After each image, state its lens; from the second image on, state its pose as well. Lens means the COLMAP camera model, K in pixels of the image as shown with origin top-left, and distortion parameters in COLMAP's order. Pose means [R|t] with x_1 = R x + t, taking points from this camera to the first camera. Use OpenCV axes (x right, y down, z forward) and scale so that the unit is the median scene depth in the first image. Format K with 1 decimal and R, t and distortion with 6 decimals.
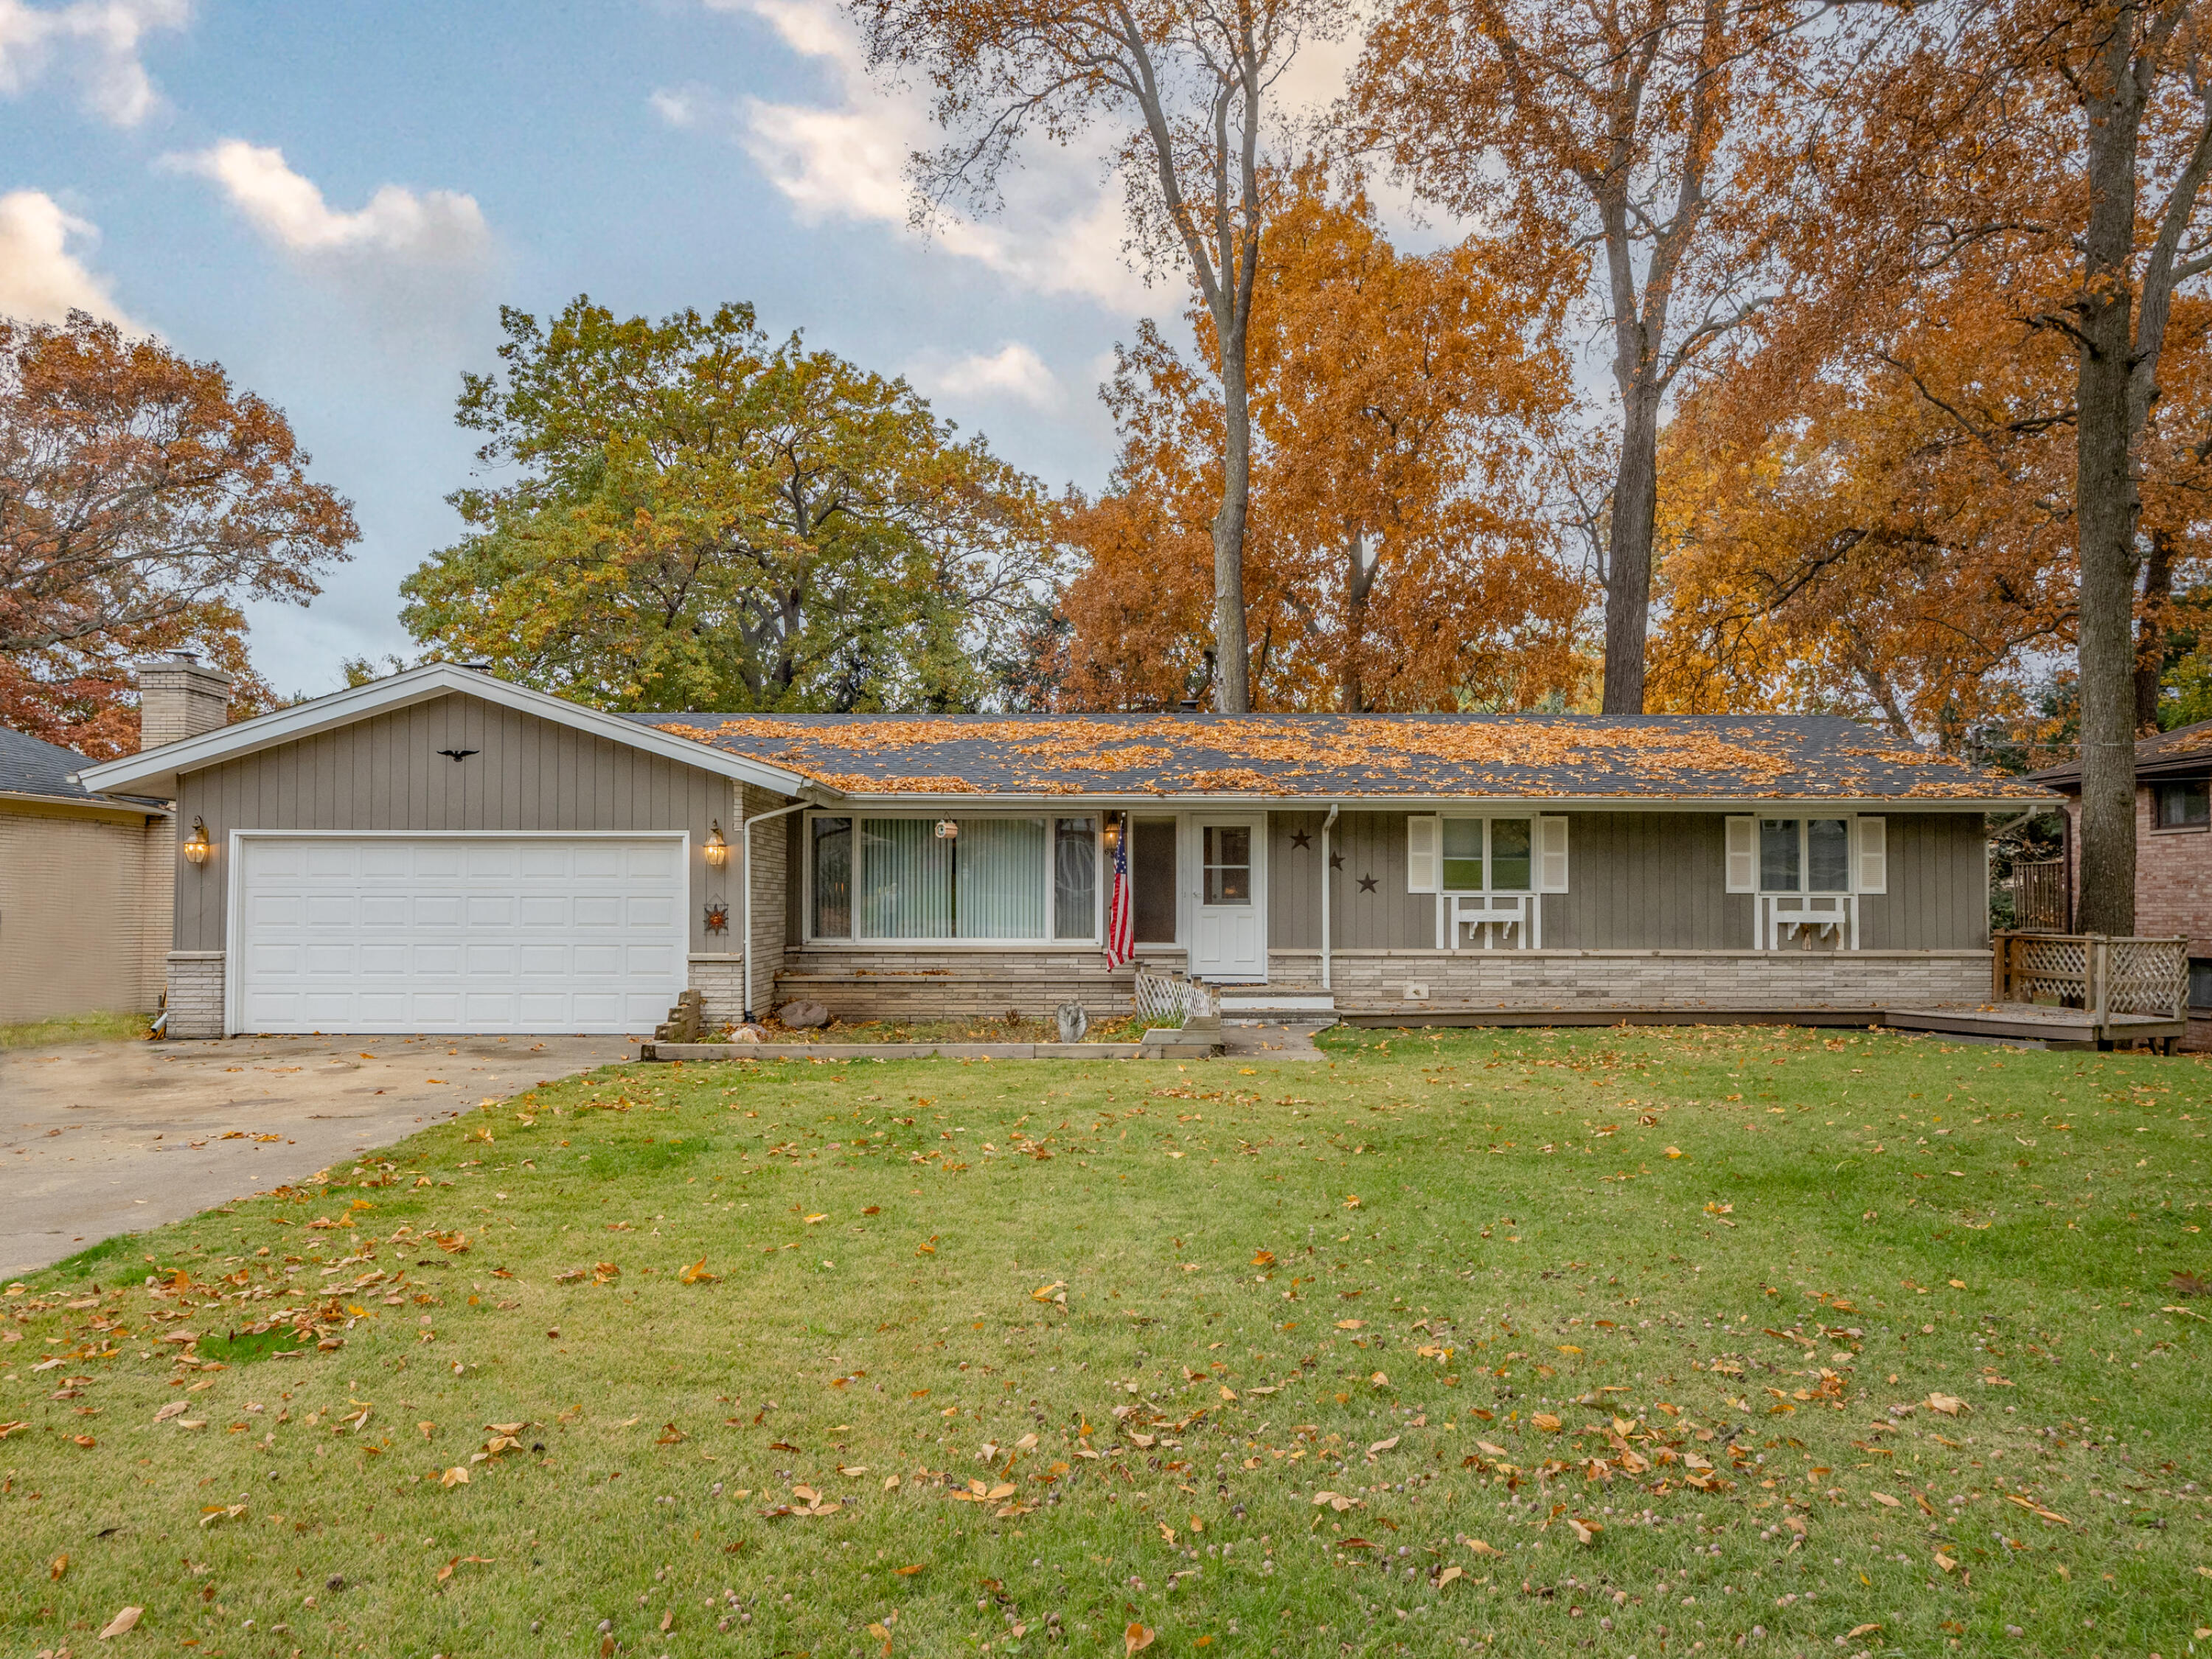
lens RADIAL K [[1430.1, 0, 1106.0], [0, 1430.1, 829.5], [0, 0, 1]] dist [-0.005809, 0.033653]
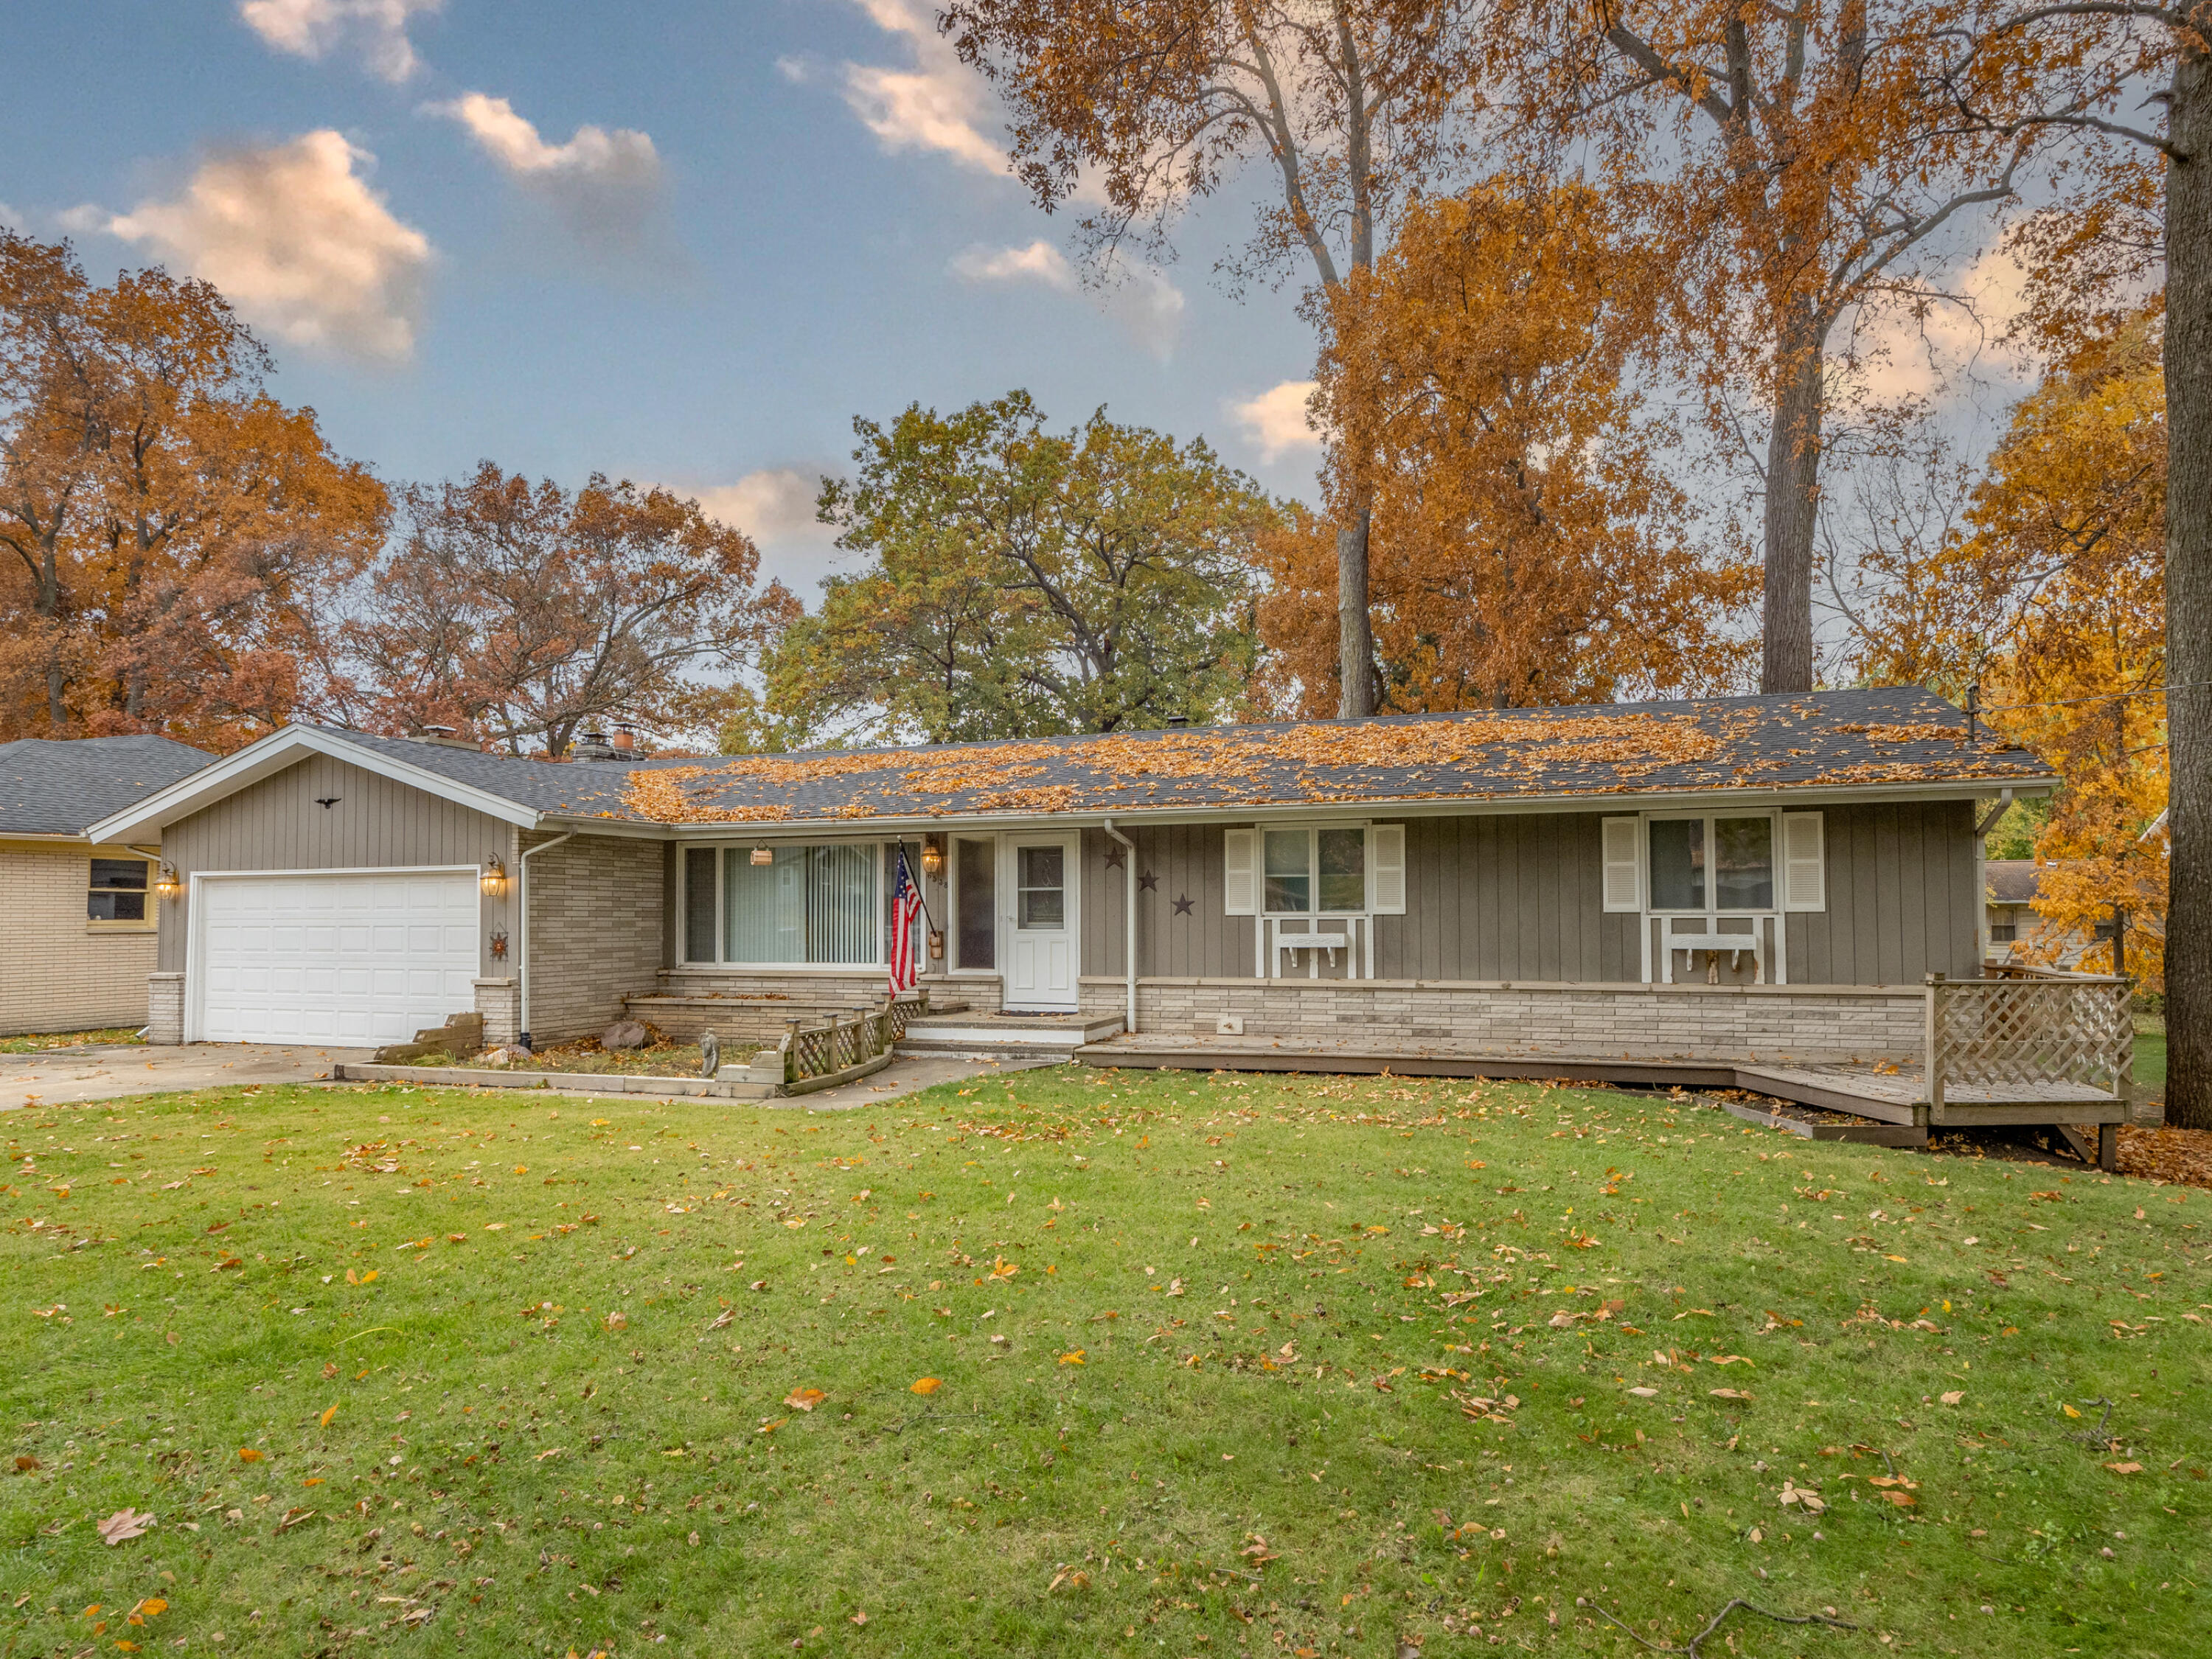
lens RADIAL K [[1294.2, 0, 1106.0], [0, 1294.2, 829.5], [0, 0, 1]] dist [0.005765, 0.001351]
pose [[0.935004, -0.030856, -0.353293, 0.431107], [0.025360, 0.999475, -0.020174, 0.005305], [0.353730, 0.009903, 0.935295, 0.214253]]
